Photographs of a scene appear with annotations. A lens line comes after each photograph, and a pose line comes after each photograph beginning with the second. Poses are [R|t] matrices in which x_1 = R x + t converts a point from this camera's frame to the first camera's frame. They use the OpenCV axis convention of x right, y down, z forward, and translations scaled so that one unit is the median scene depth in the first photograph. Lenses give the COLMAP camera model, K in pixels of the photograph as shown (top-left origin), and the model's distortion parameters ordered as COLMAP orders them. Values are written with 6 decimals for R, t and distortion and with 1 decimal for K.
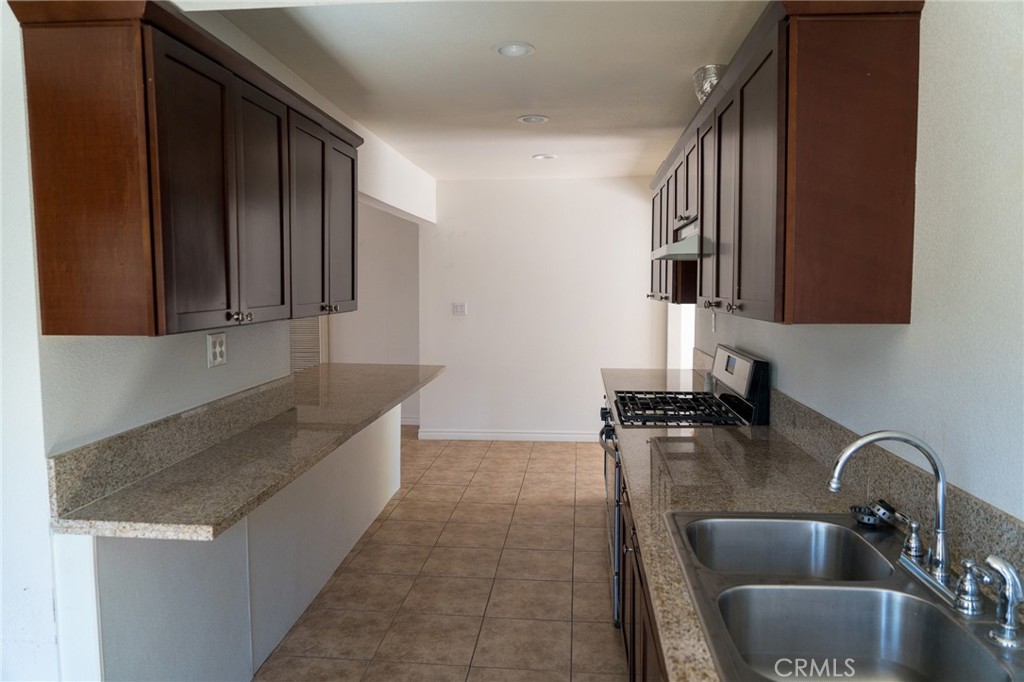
lens RADIAL K [[717.0, 0, 505.9], [0, 717.0, 335.7], [0, 0, 1]] dist [-0.008911, 0.008308]
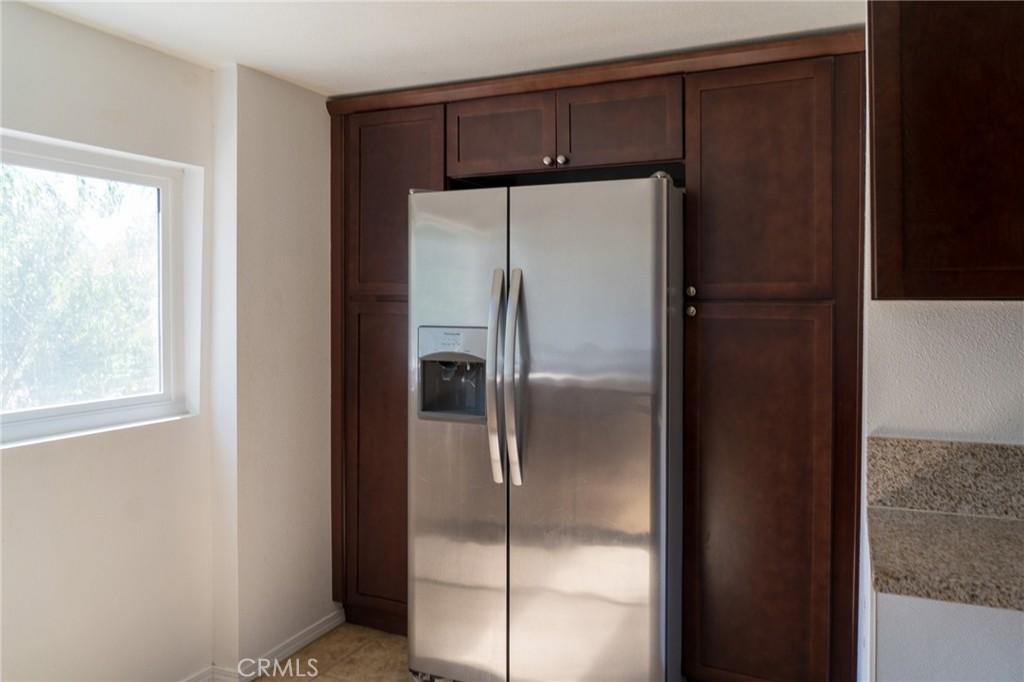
lens RADIAL K [[717.0, 0, 505.9], [0, 717.0, 335.7], [0, 0, 1]] dist [-0.008911, 0.008308]
pose [[-0.340985, 0.048812, -0.938801, 0.329614], [-0.070140, 0.994546, 0.077186, 0.007332], [0.937449, 0.092166, -0.335702, 0.802528]]
